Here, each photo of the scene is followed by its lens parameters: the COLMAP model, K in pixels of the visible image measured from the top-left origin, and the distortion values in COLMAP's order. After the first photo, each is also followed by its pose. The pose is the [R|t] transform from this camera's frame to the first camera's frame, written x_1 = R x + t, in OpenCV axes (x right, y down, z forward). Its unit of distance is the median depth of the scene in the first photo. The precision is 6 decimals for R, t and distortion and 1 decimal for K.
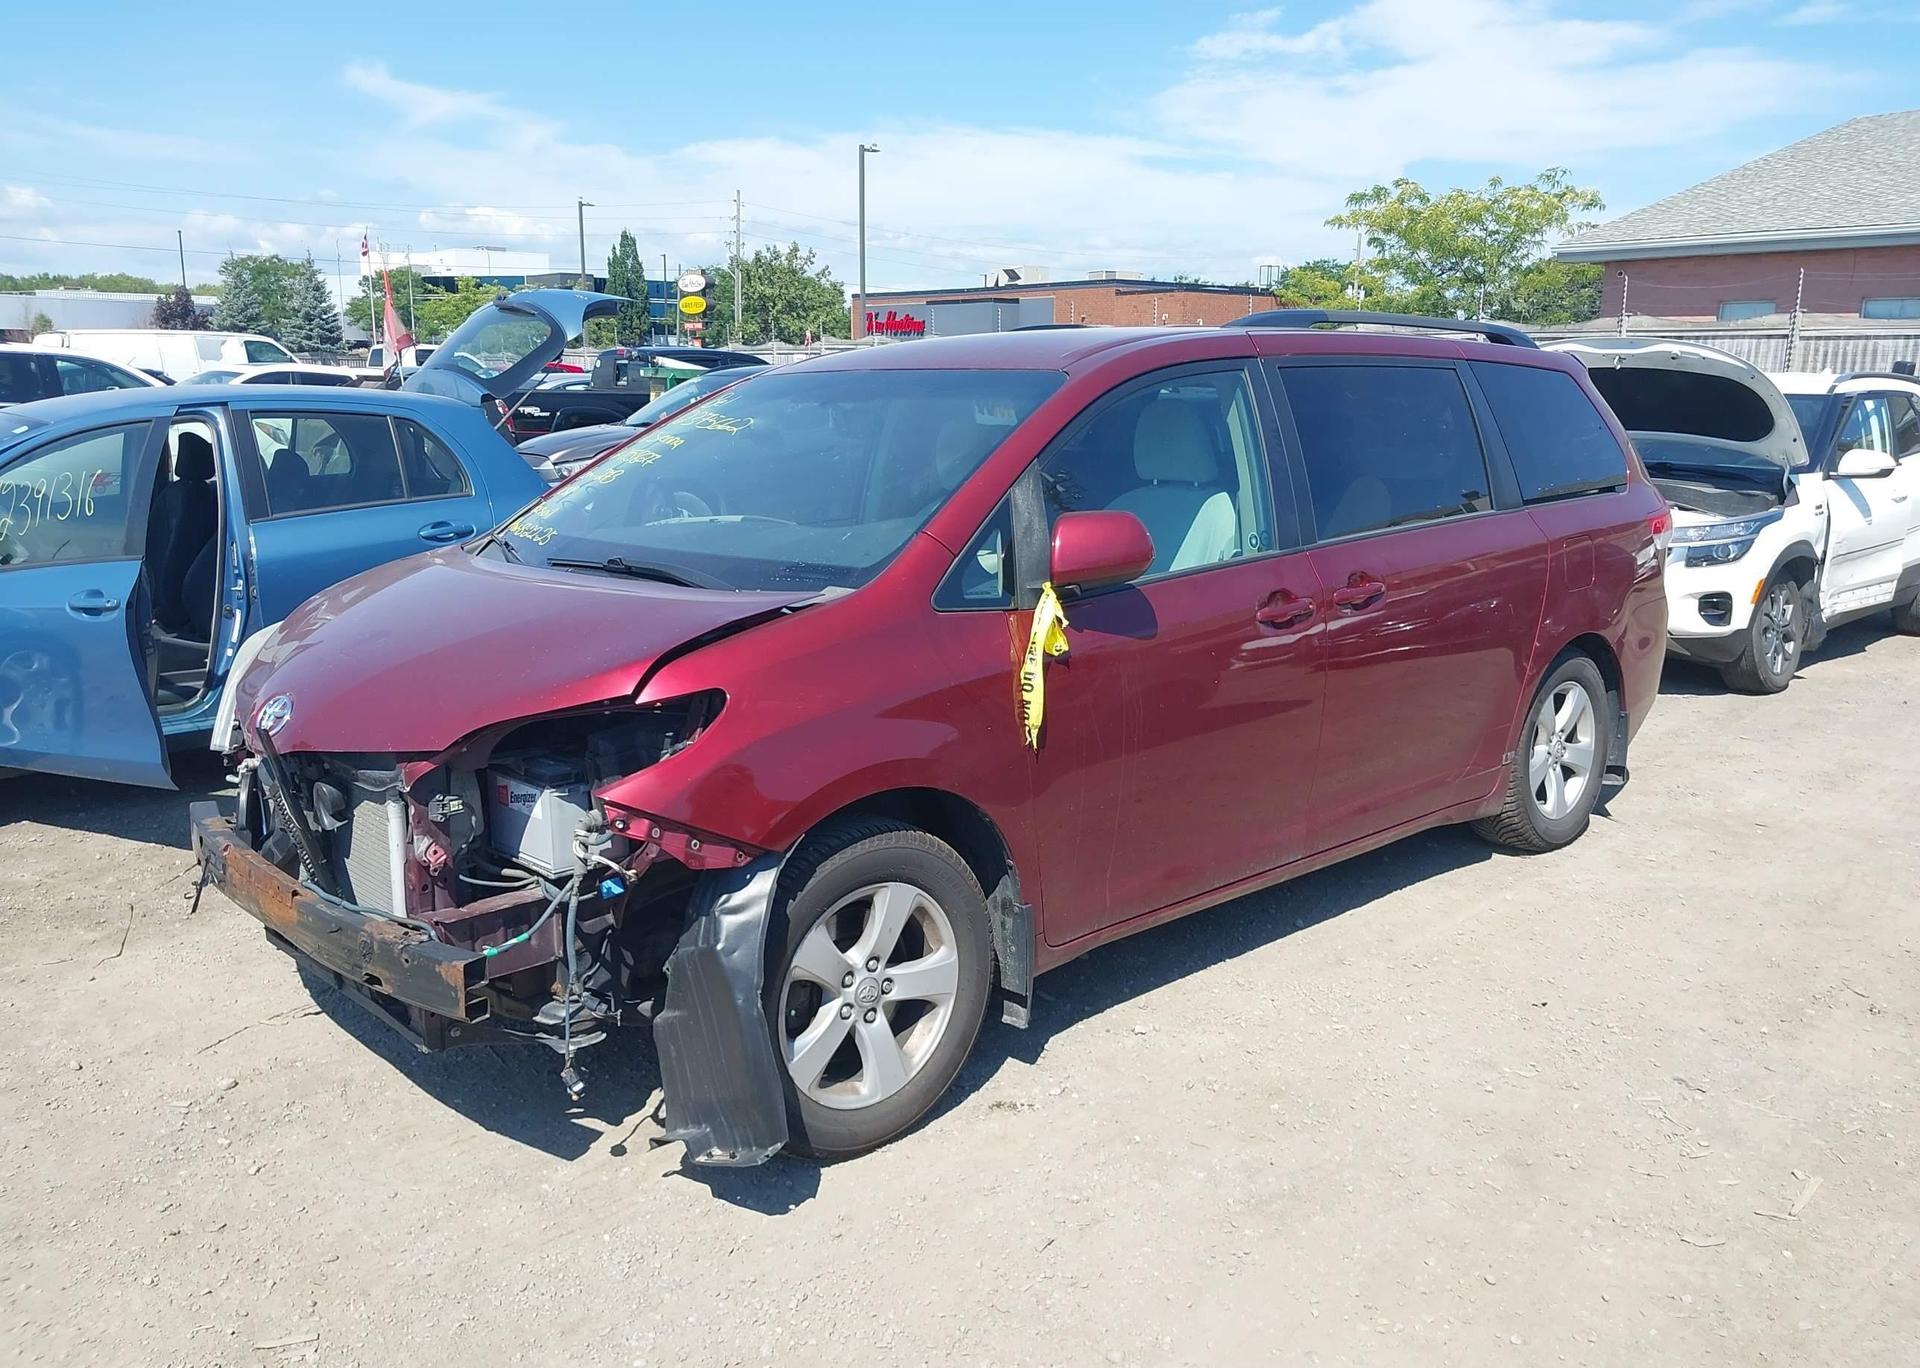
lens RADIAL K [[1706.7, 0, 964.0], [0, 1706.7, 563.4], [0, 0, 1]] dist [0.023359, -0.007885]
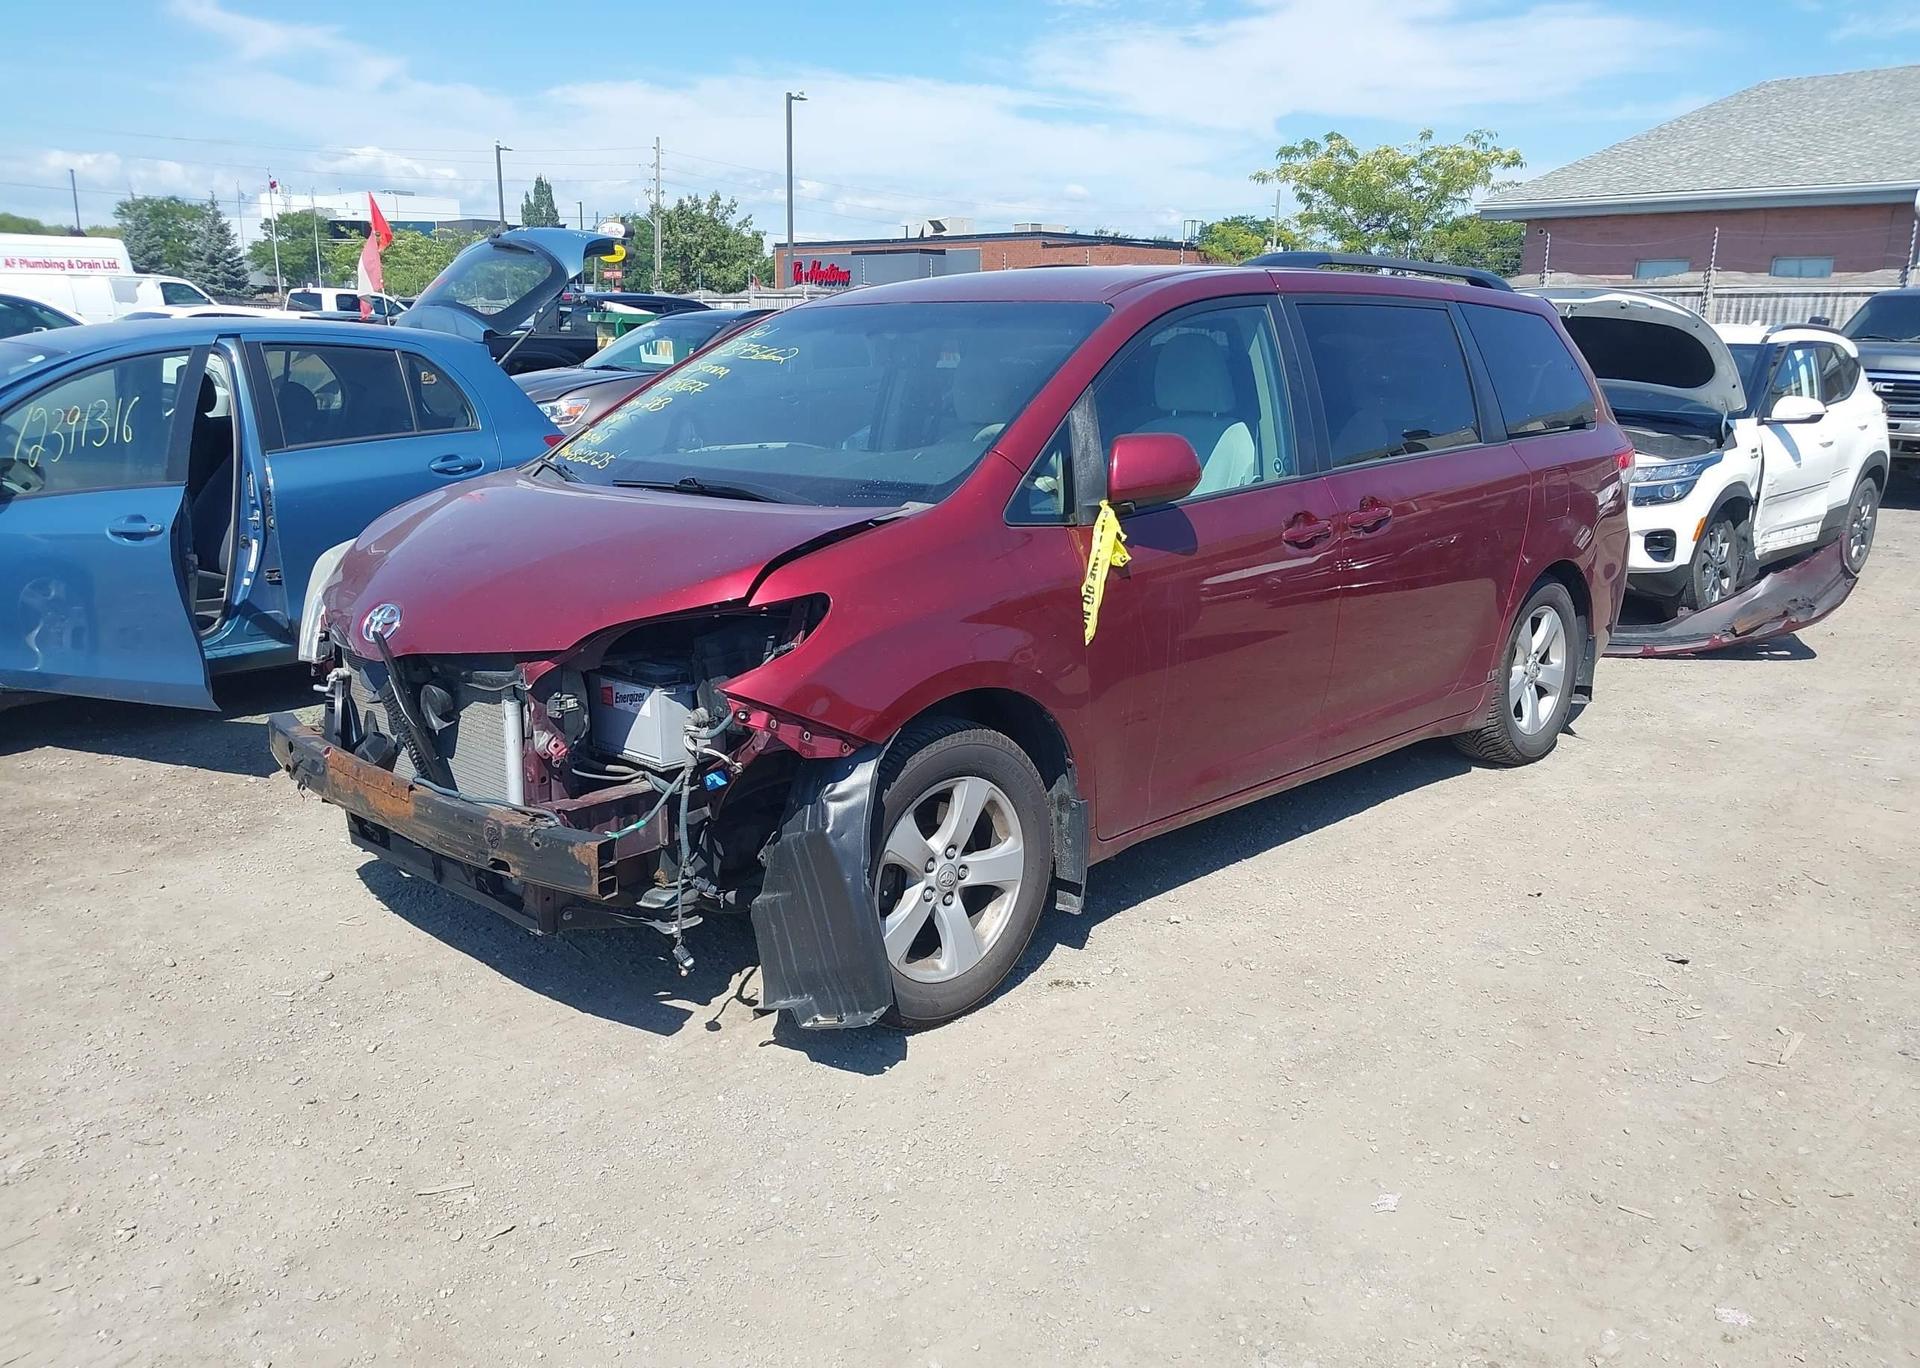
lens RADIAL K [[1720.0, 0, 962.8], [0, 1720.0, 583.0], [0, 0, 1]] dist [0.023117, 0.017581]
pose [[0.998236, 0.000117, 0.059362, -0.090939], [-0.002199, 0.999385, 0.035005, 0.022127], [-0.059322, -0.035074, 0.997623, -0.064510]]
